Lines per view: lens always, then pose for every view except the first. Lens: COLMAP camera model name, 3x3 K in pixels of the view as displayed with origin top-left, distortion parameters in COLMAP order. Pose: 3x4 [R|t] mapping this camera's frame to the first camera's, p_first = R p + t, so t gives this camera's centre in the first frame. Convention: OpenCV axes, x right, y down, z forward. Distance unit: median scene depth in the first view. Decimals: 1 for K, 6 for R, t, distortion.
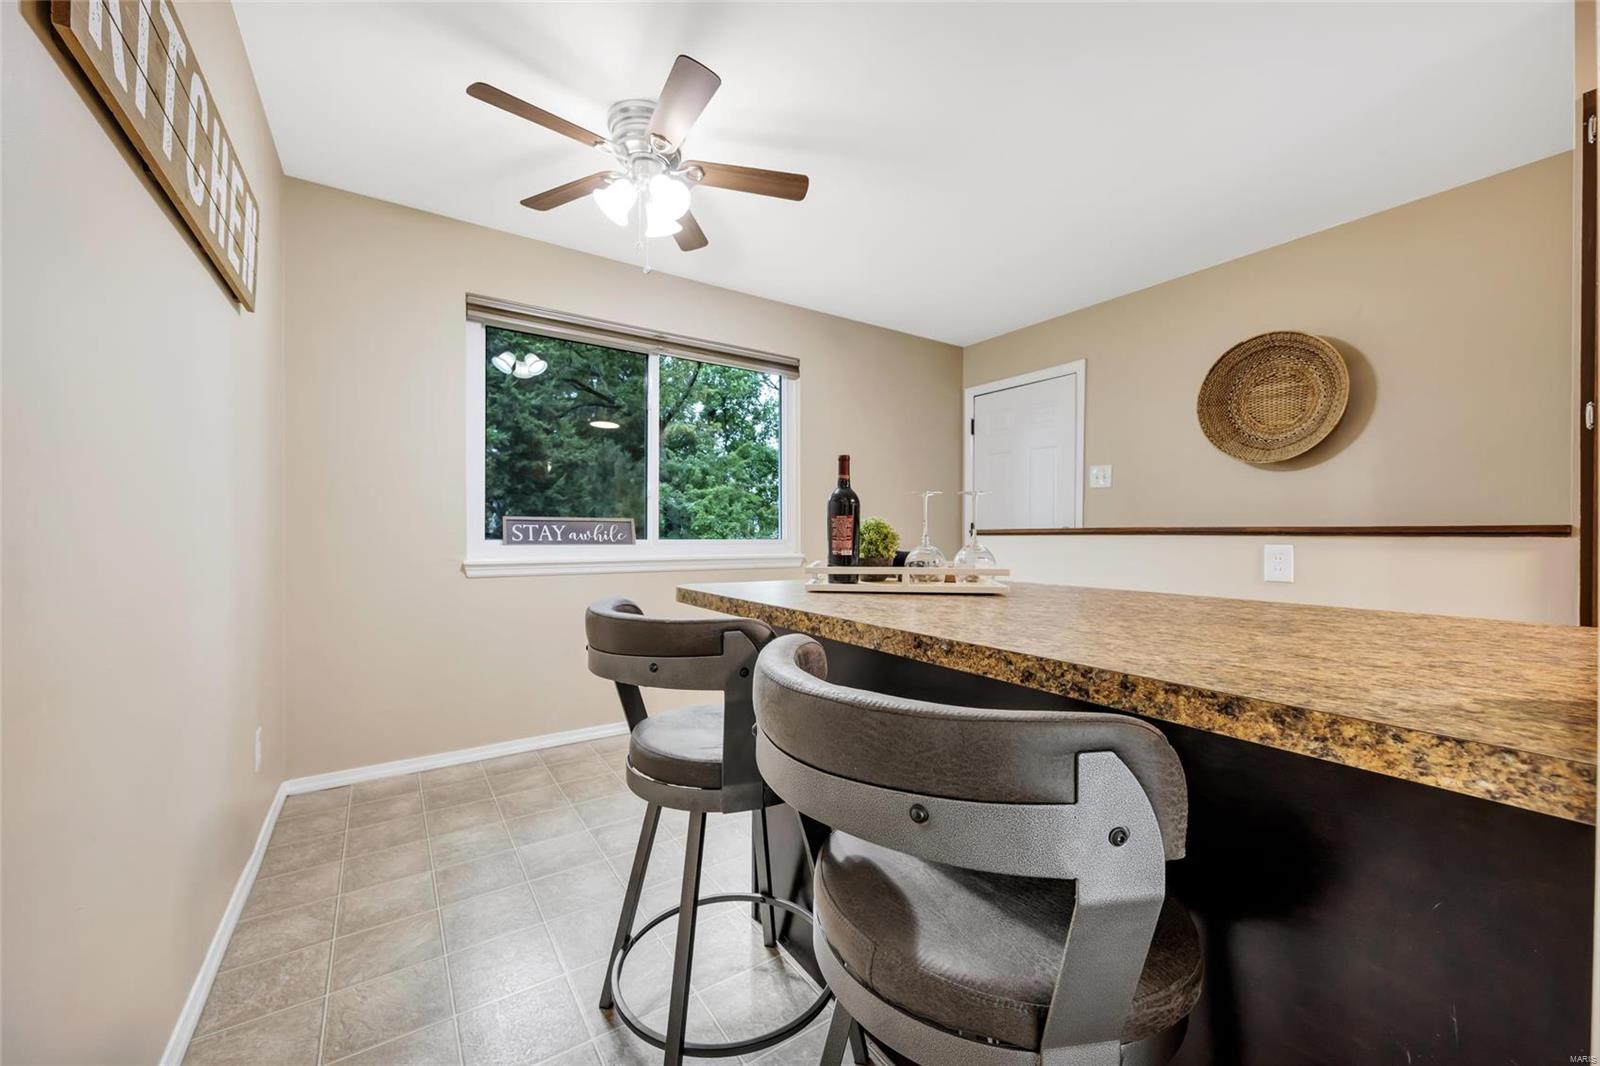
lens RADIAL K [[626.4, 0, 800.9], [0, 626.4, 529.1], [0, 0, 1]] dist [0.006846, -0.000762]
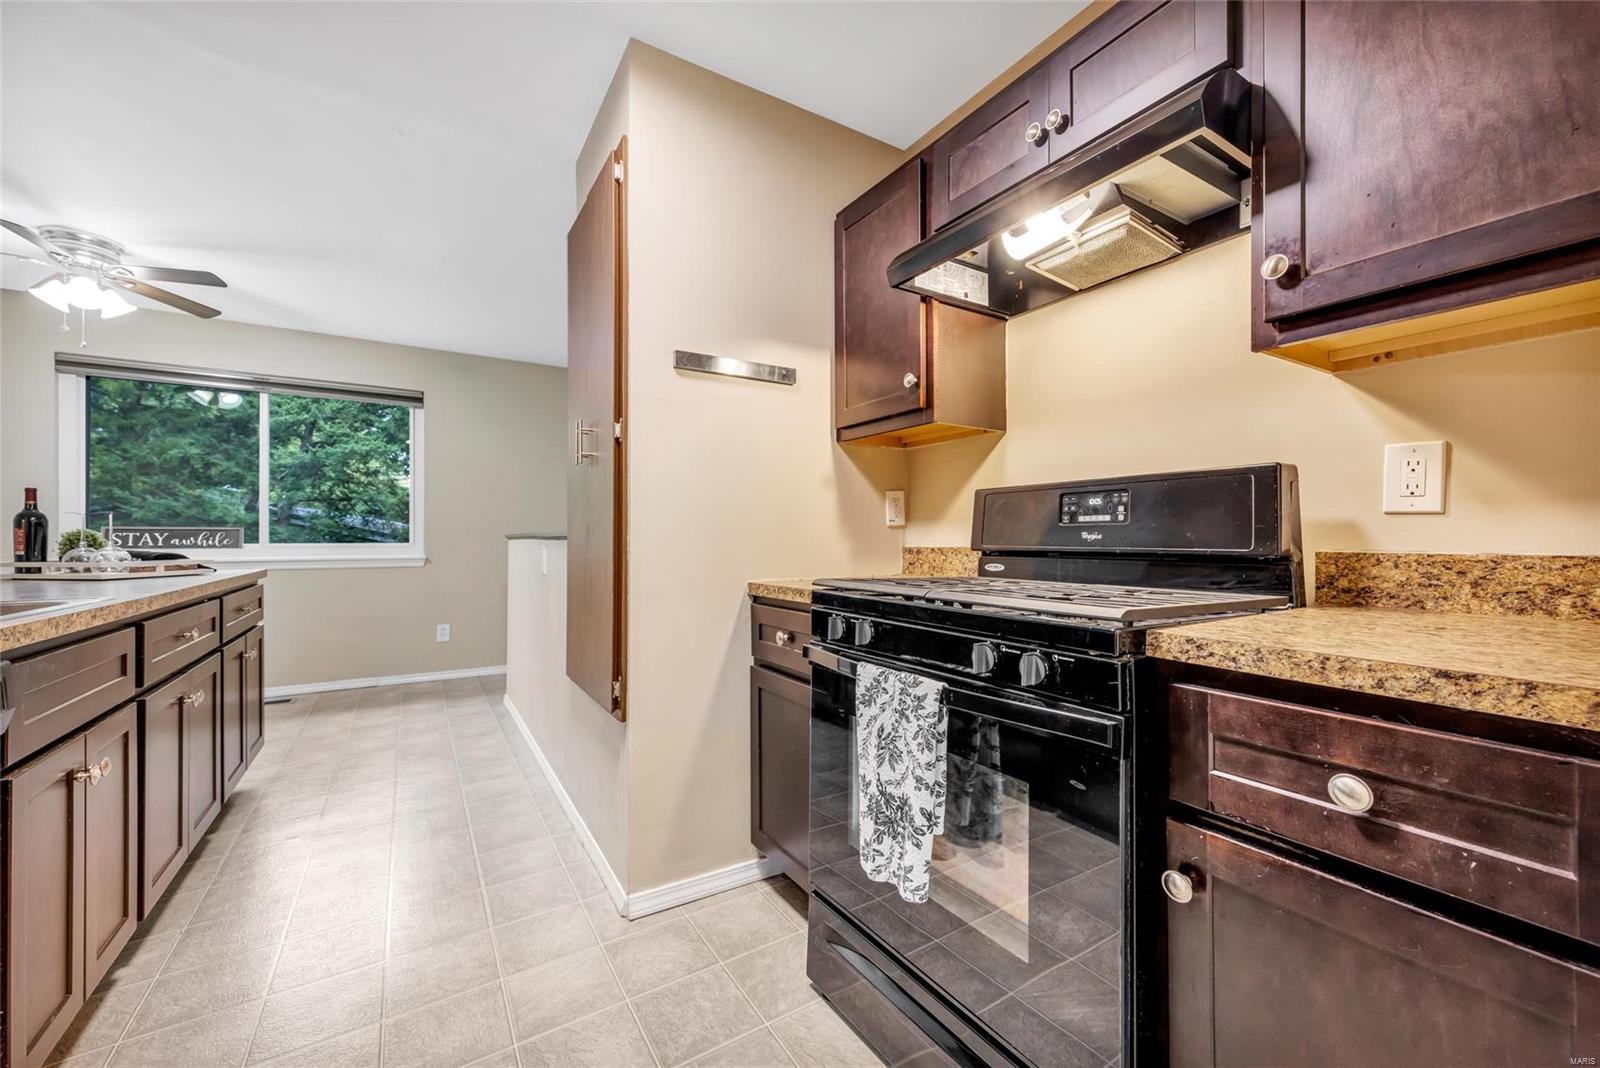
lens RADIAL K [[626.4, 0, 806.6], [0, 626.4, 534.5], [0, 0, 1]] dist [0.006846, -0.000762]
pose [[0.999694, -0.005597, -0.024115, 0.981430], [0.005718, 0.999971, 0.004941, -0.002132], [0.024087, -0.005077, 0.999697, -0.237256]]
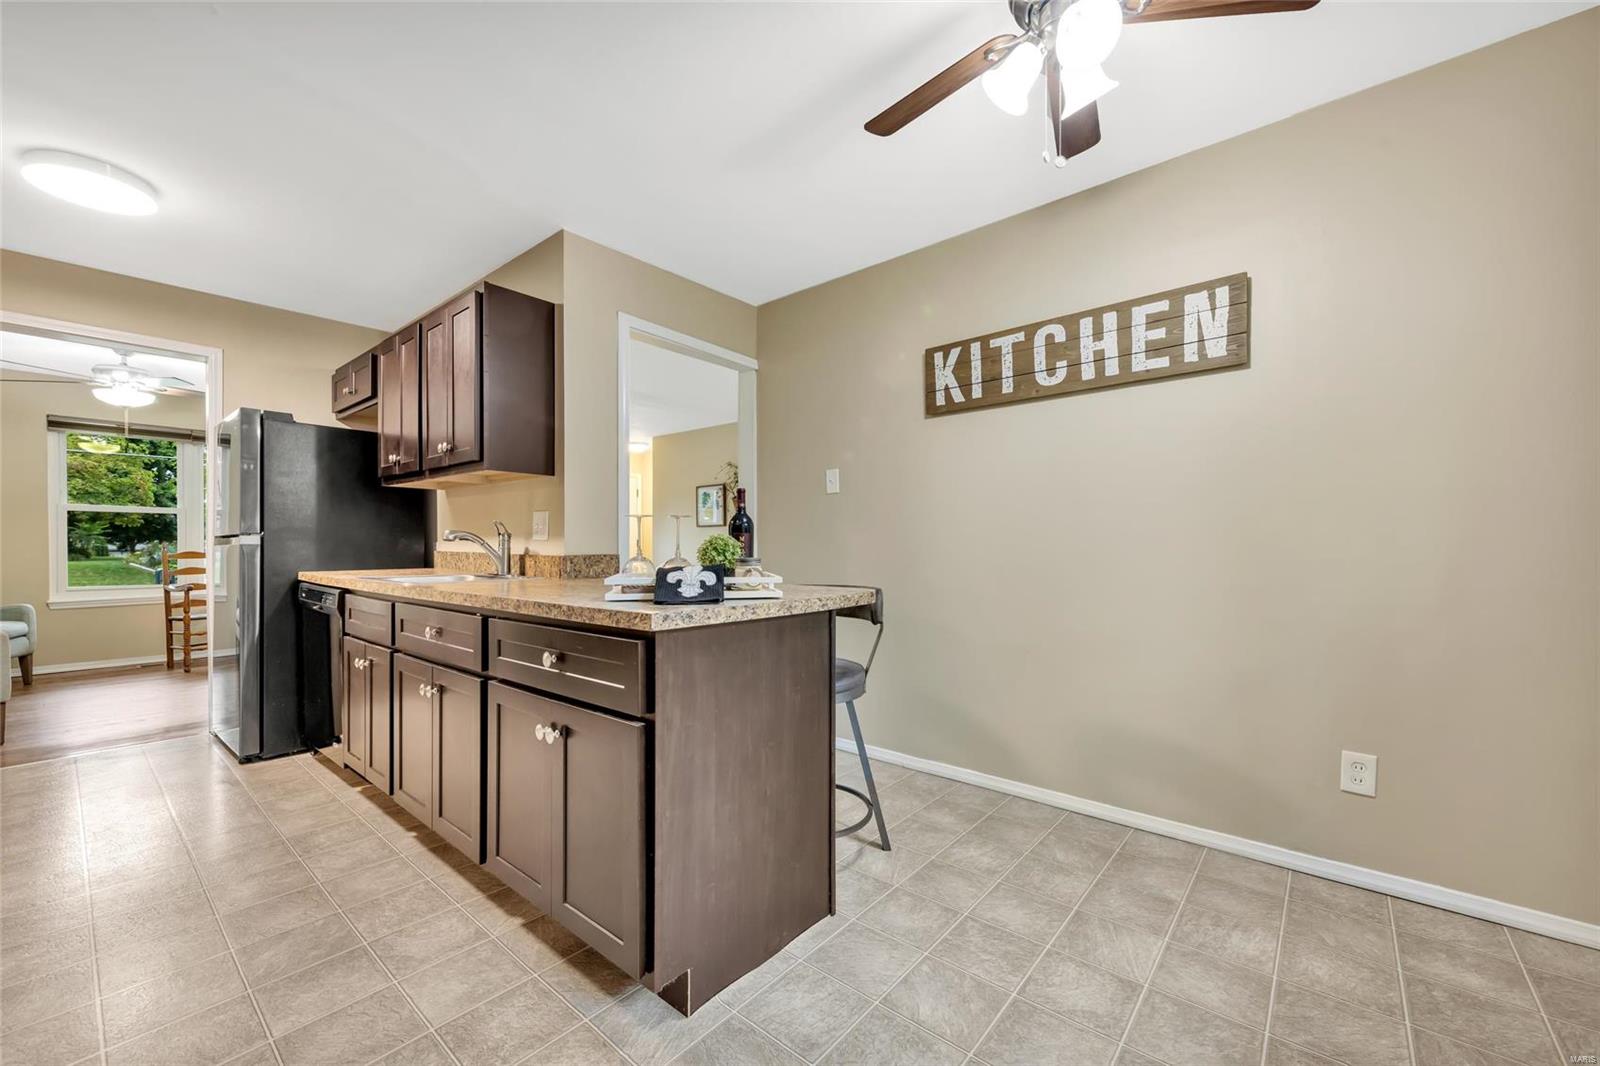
lens RADIAL K [[626.4, 0, 805.8], [0, 626.4, 547.4], [0, 0, 1]] dist [0.006846, -0.000762]
pose [[-0.960190, 0.000486, -0.279347, 0.152727], [0.001296, 0.999995, -0.002715, 0.002915], [0.279344, -0.002969, -0.960186, 1.155669]]
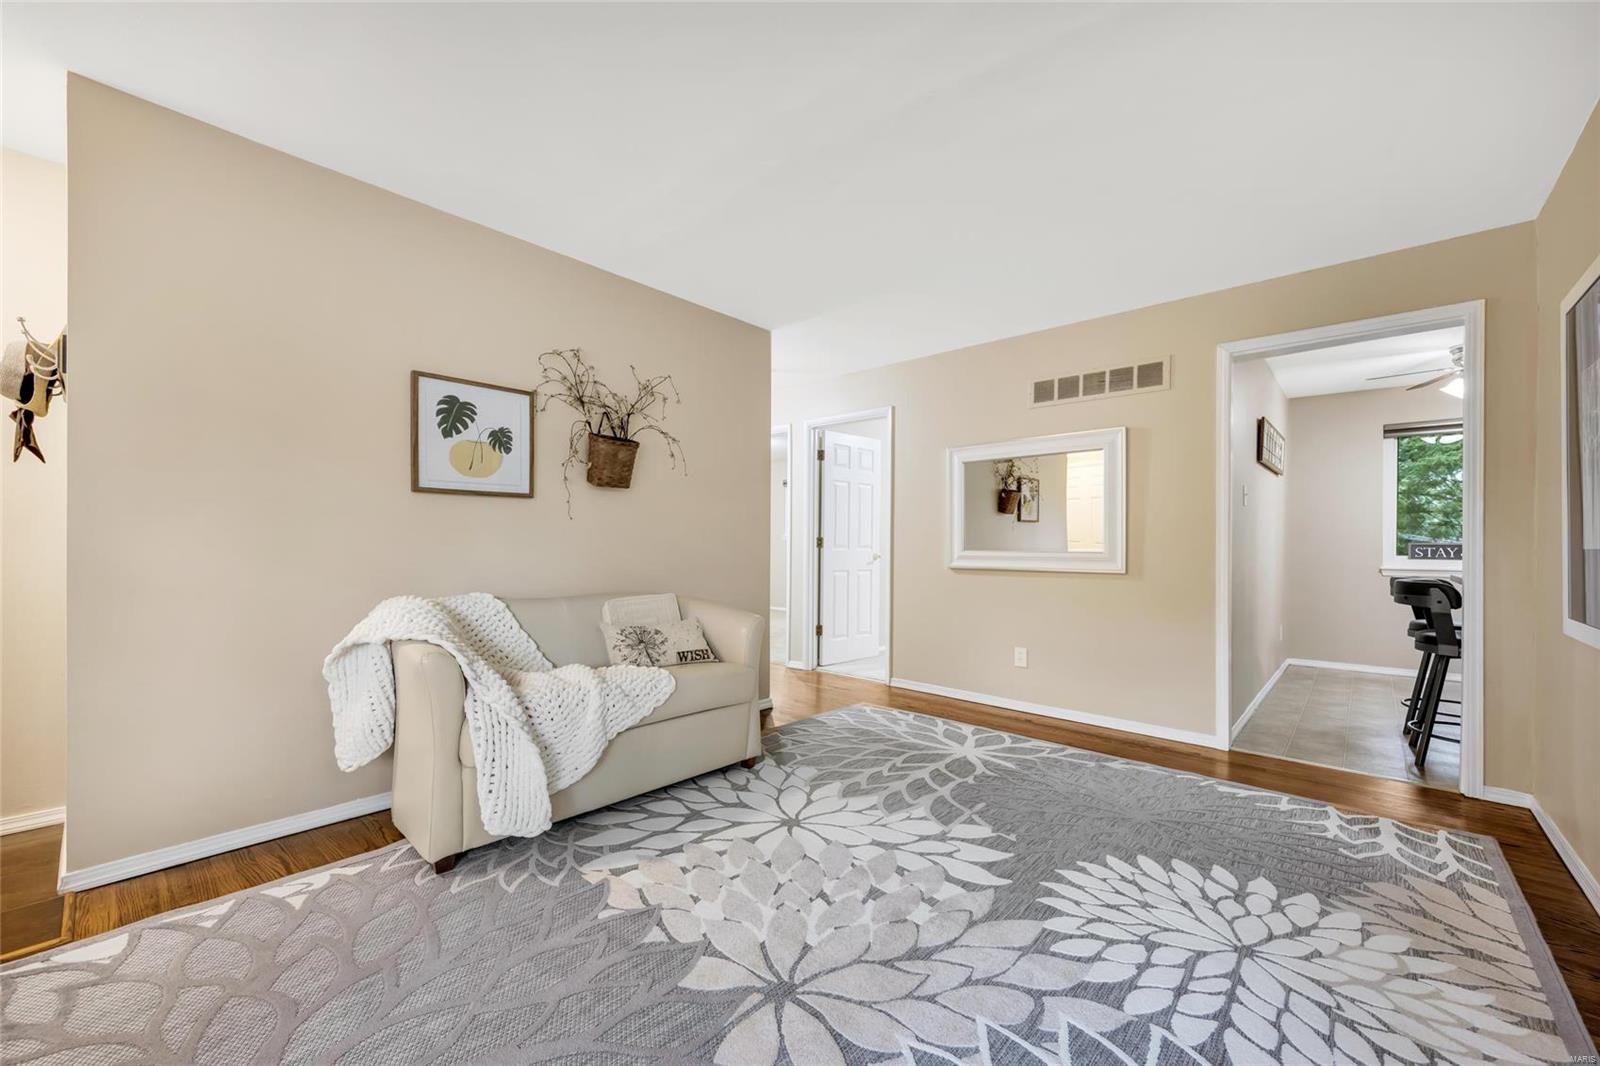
lens RADIAL K [[626.4, 0, 799.2], [0, 626.4, 547.5], [0, 0, 1]] dist [0.006846, -0.000762]
pose [[0.249965, 0.000198, -0.968255, 0.827903], [0.002075, 0.999998, 0.000740, -0.012349], [0.968253, -0.002194, 0.249964, -1.126134]]
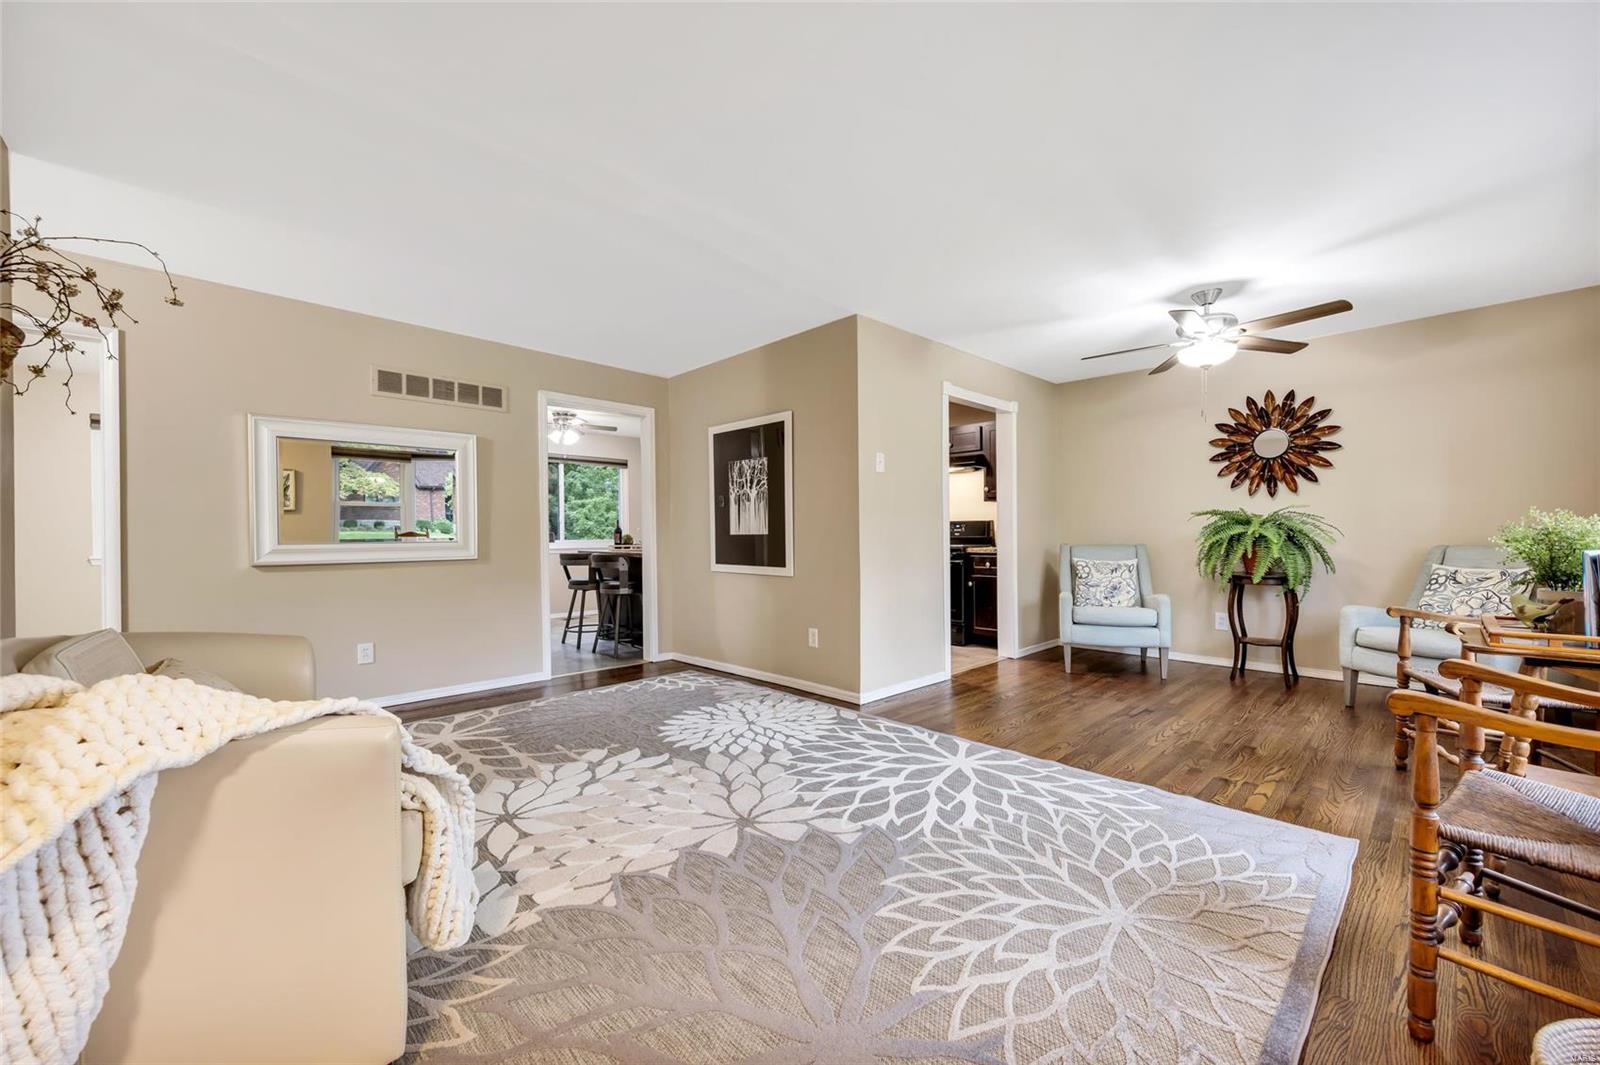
lens RADIAL K [[626.4, 0, 816.9], [0, 626.4, 539.6], [0, 0, 1]] dist [0.006846, -0.000762]
pose [[0.979828, -0.013929, 0.199357, 0.278376], [0.010487, 0.999777, 0.018313, -0.022216], [-0.199568, -0.015853, 0.979756, -1.789667]]
